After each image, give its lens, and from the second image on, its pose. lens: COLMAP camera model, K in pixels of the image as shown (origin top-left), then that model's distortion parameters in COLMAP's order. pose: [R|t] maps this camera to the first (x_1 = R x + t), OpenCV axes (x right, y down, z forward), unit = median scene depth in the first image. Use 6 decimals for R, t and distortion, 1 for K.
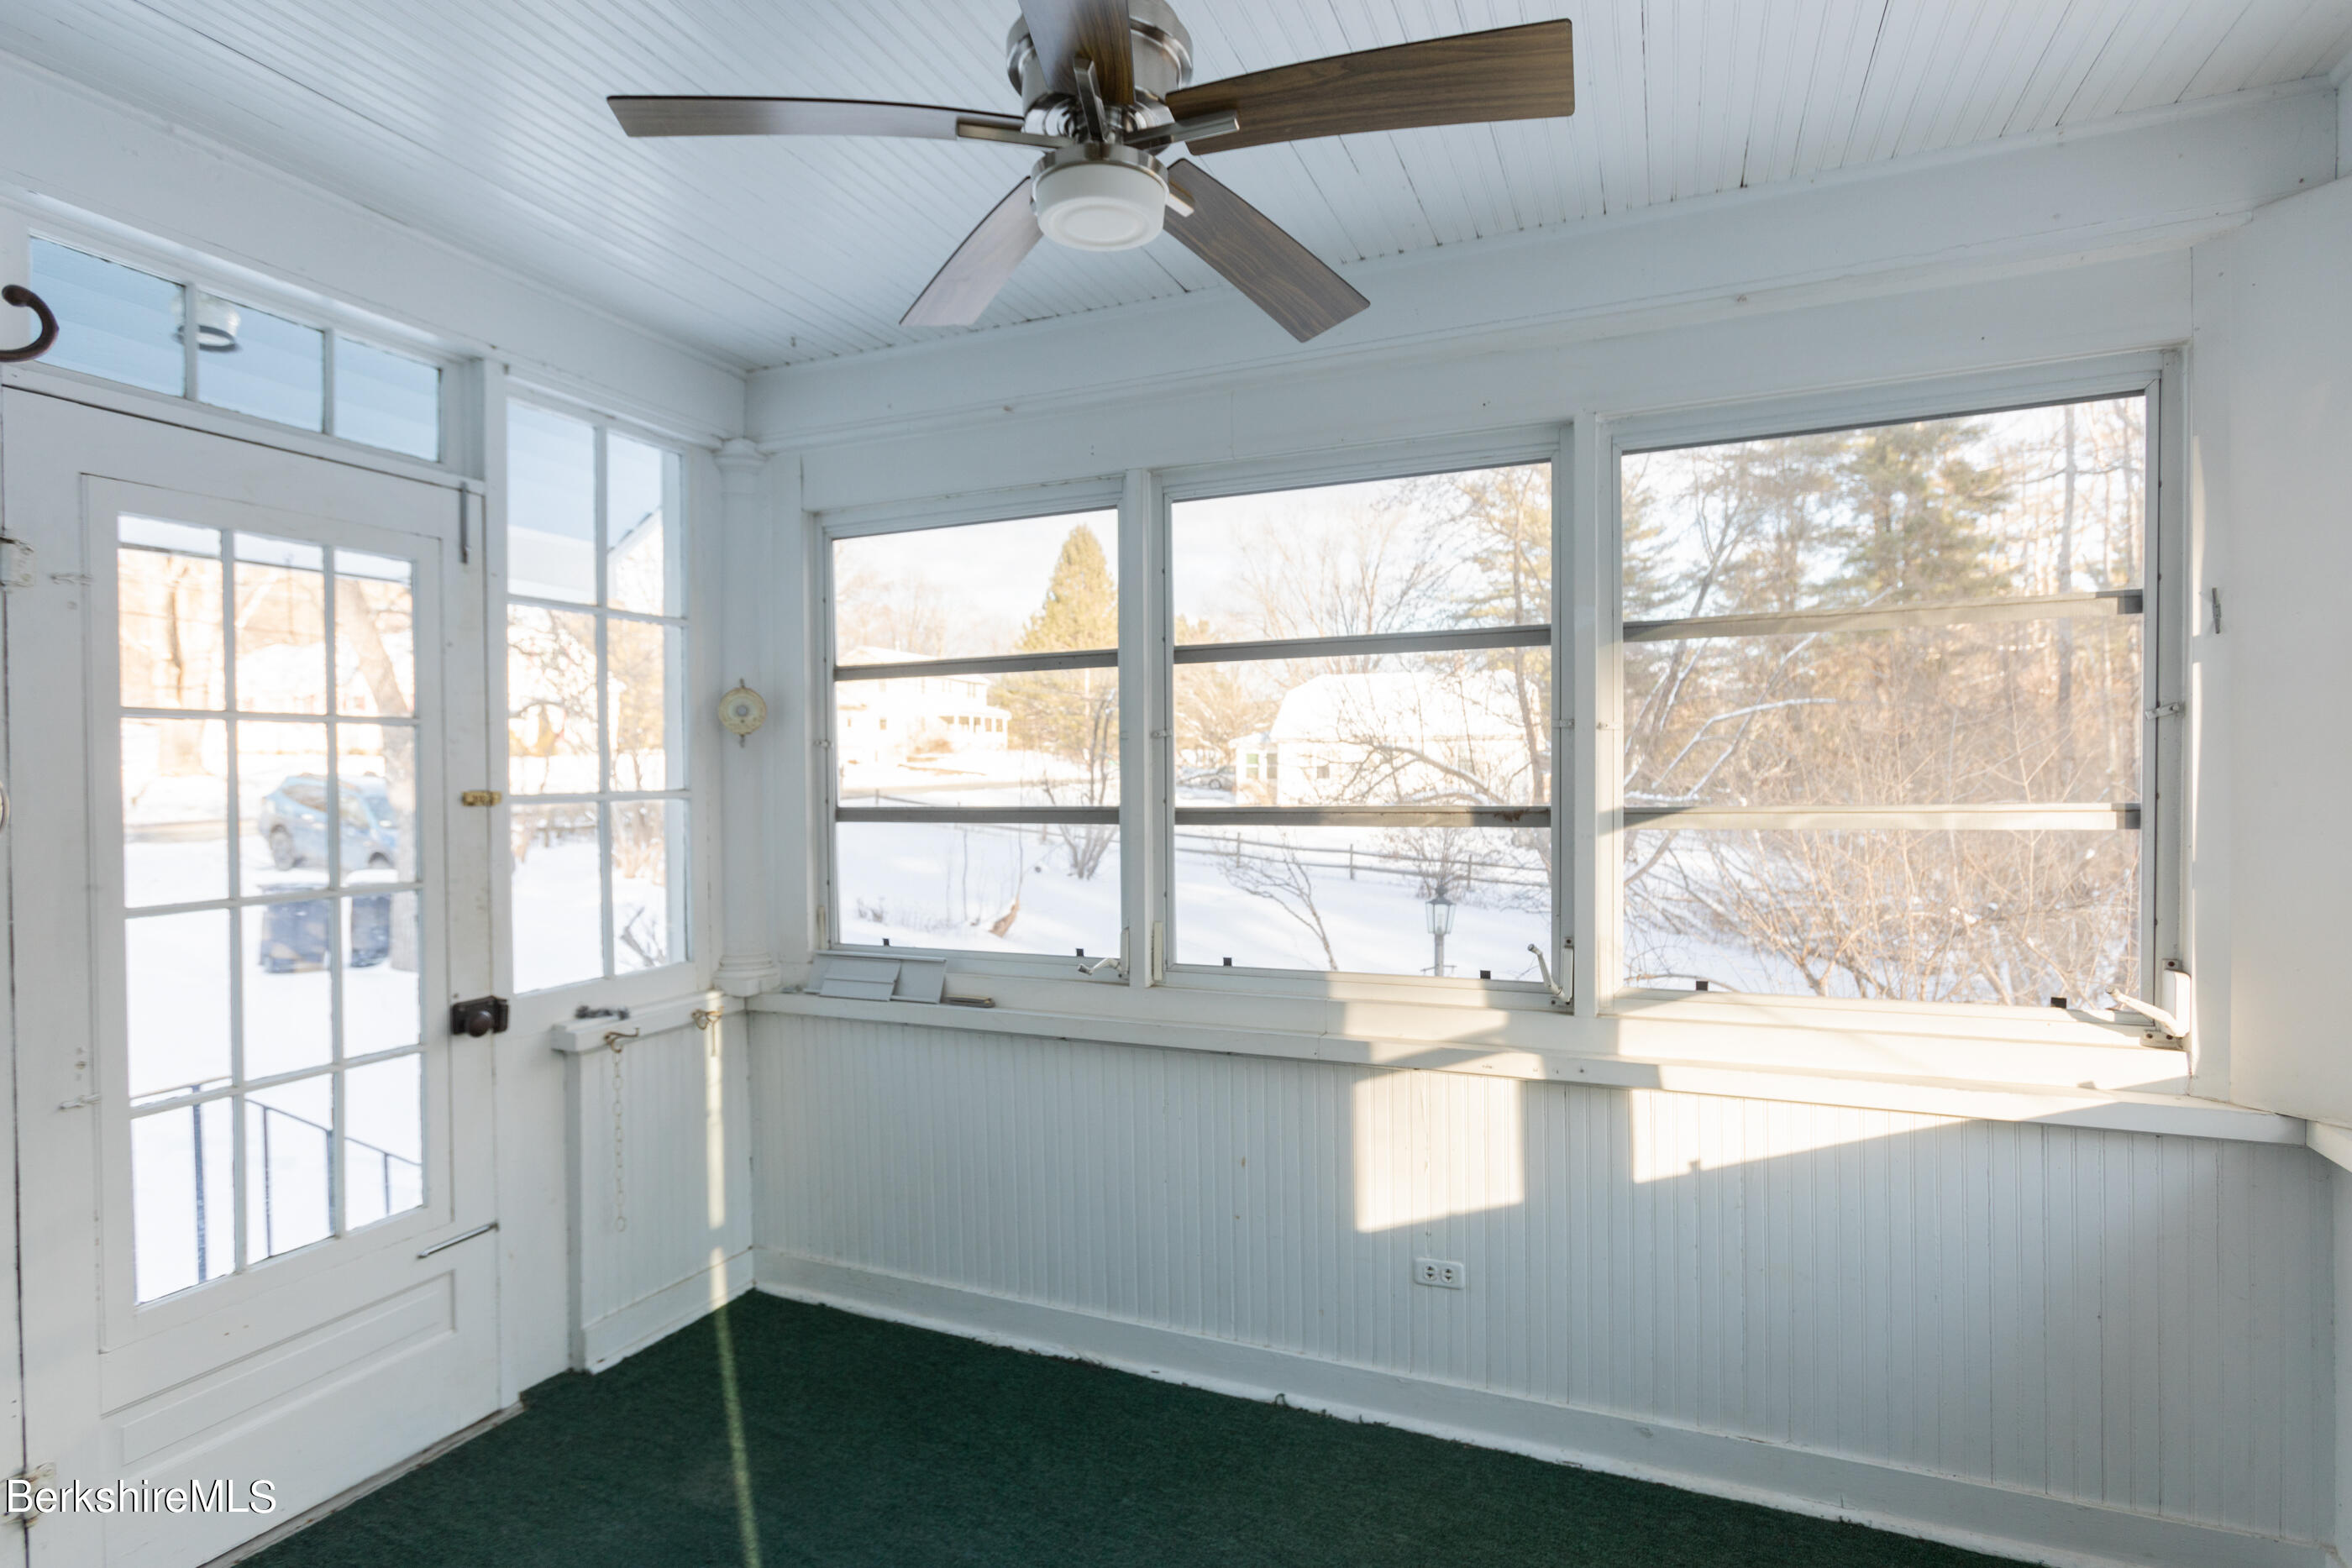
lens RADIAL K [[1145.3, 0, 1176.0], [0, 1145.3, 784.0], [0, 0, 1]] dist [-0.000718, 0.000759]
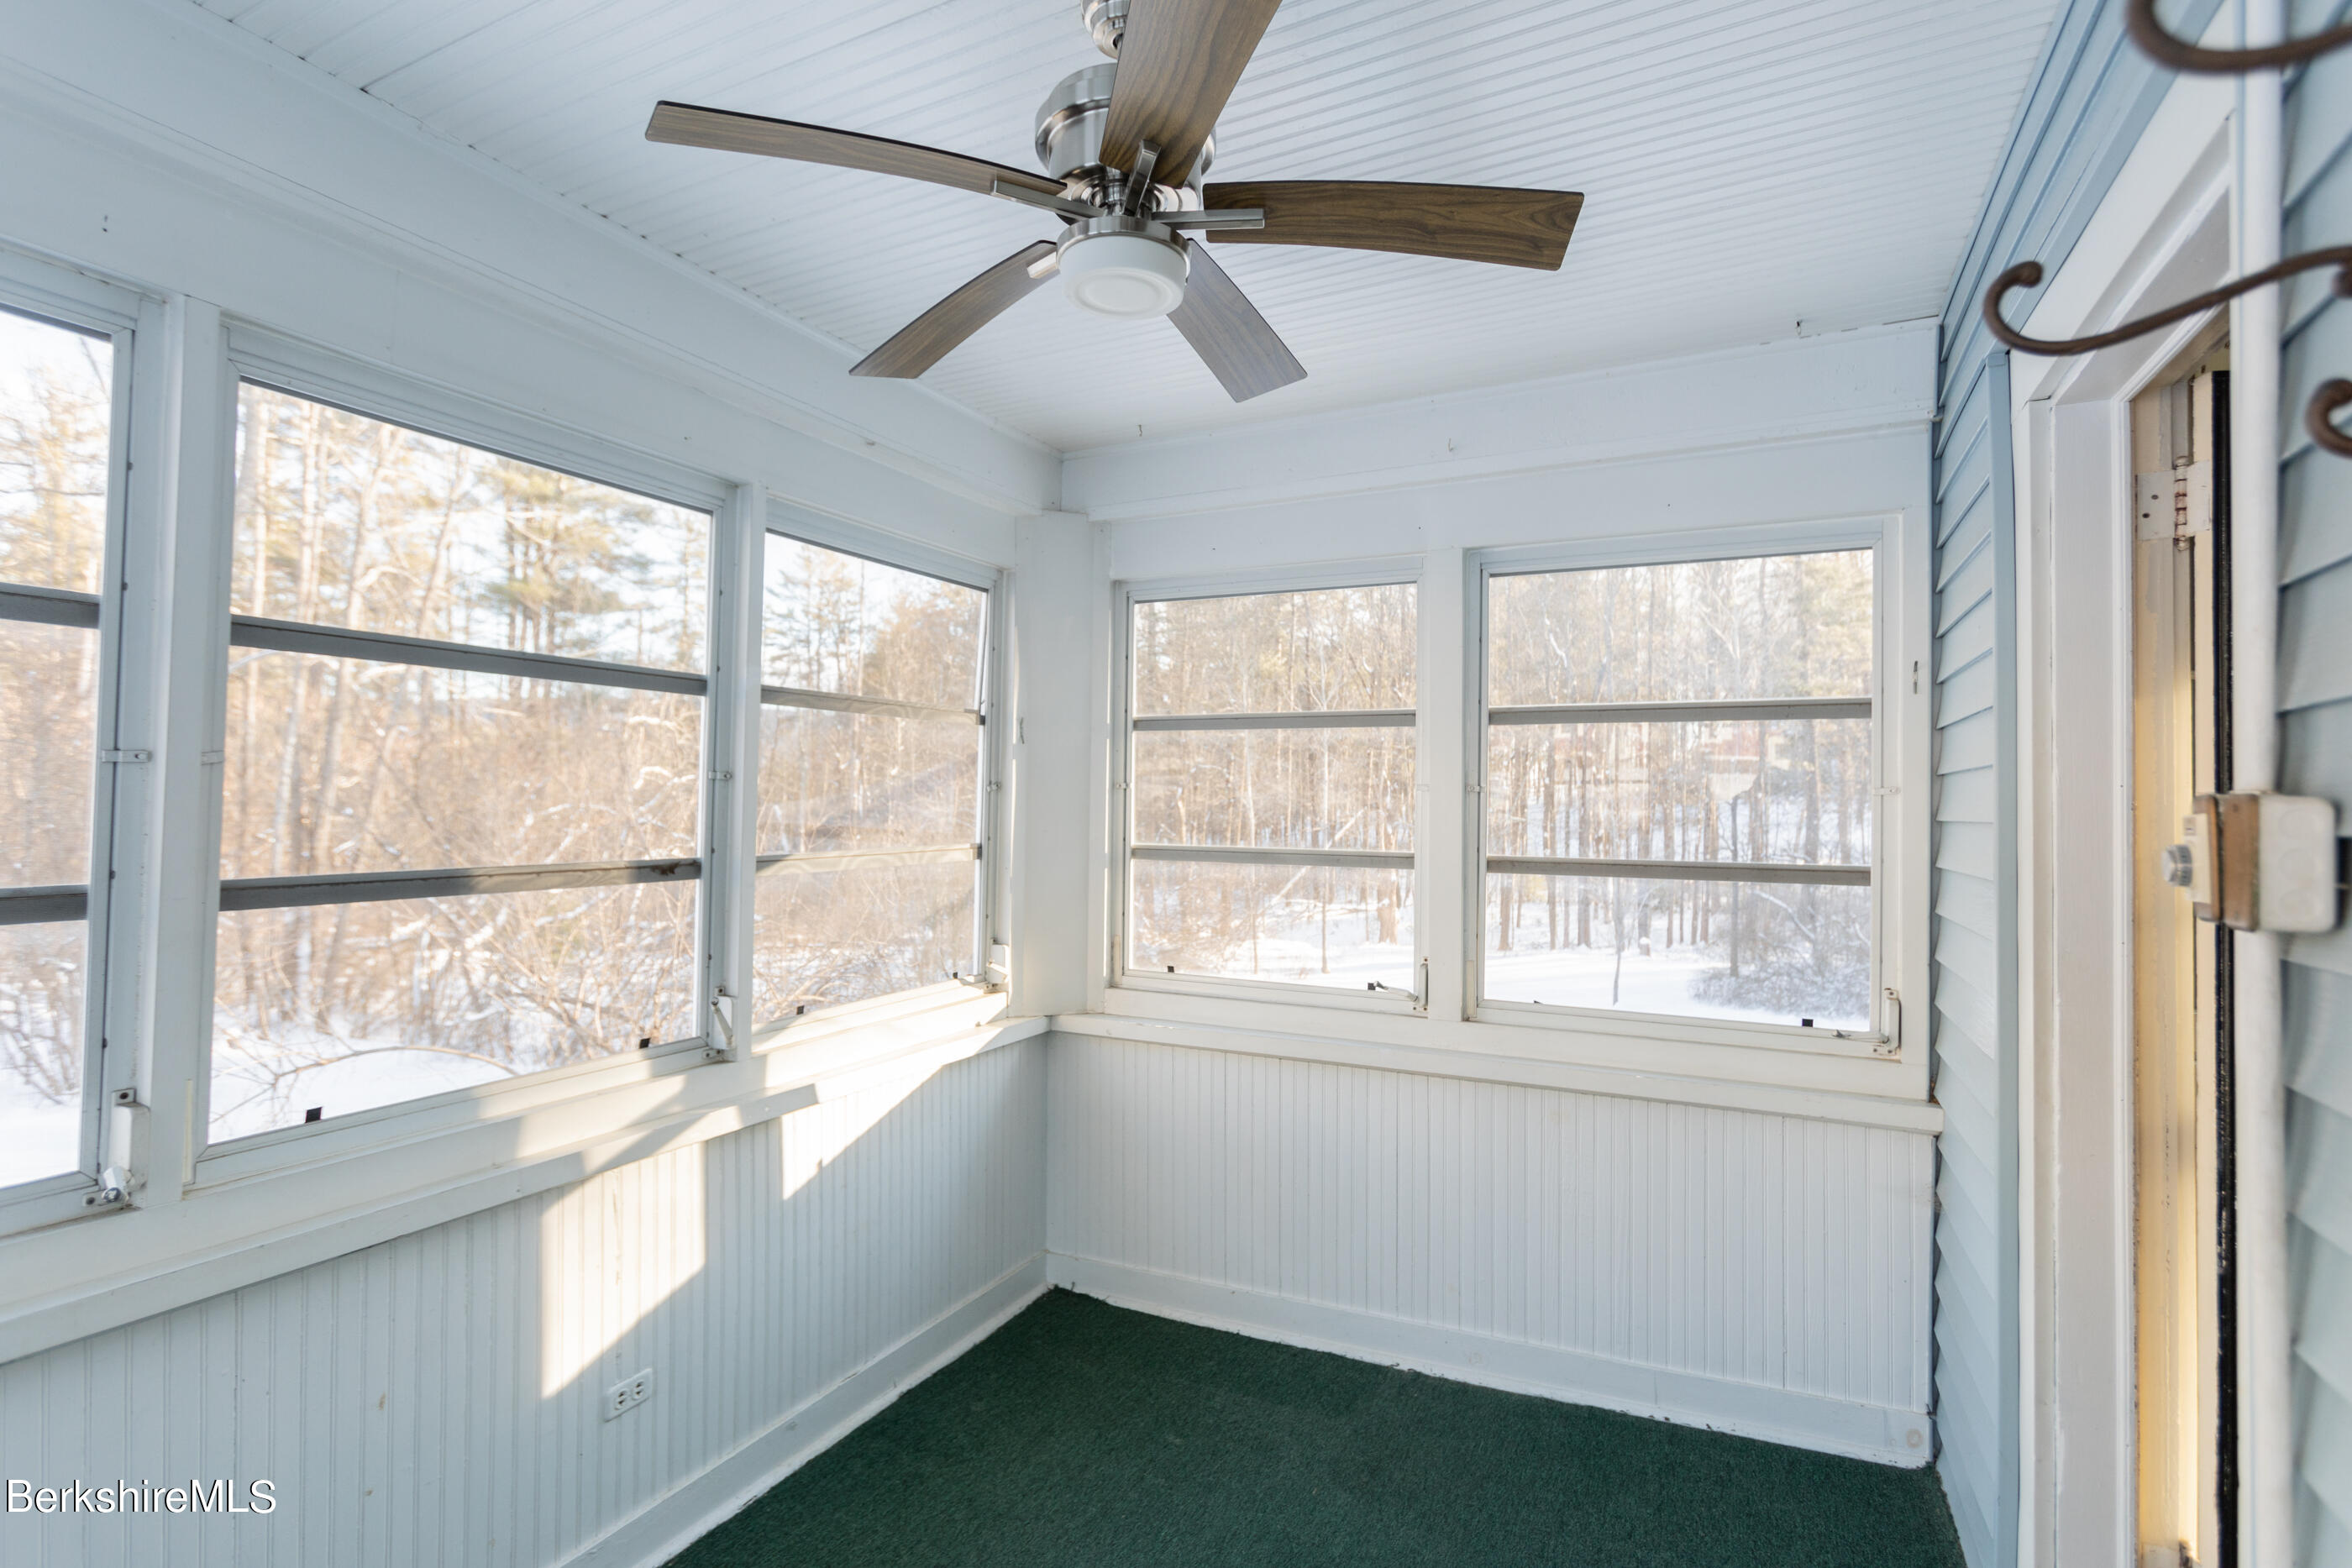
lens RADIAL K [[1145.3, 0, 1176.0], [0, 1145.3, 784.0], [0, 0, 1]] dist [-0.000718, 0.000759]
pose [[0.069765, 0.031612, 0.997062, -0.661937], [0.001157, 0.999495, -0.031770, -0.012951], [-0.997563, 0.003370, 0.069693, 0.542144]]
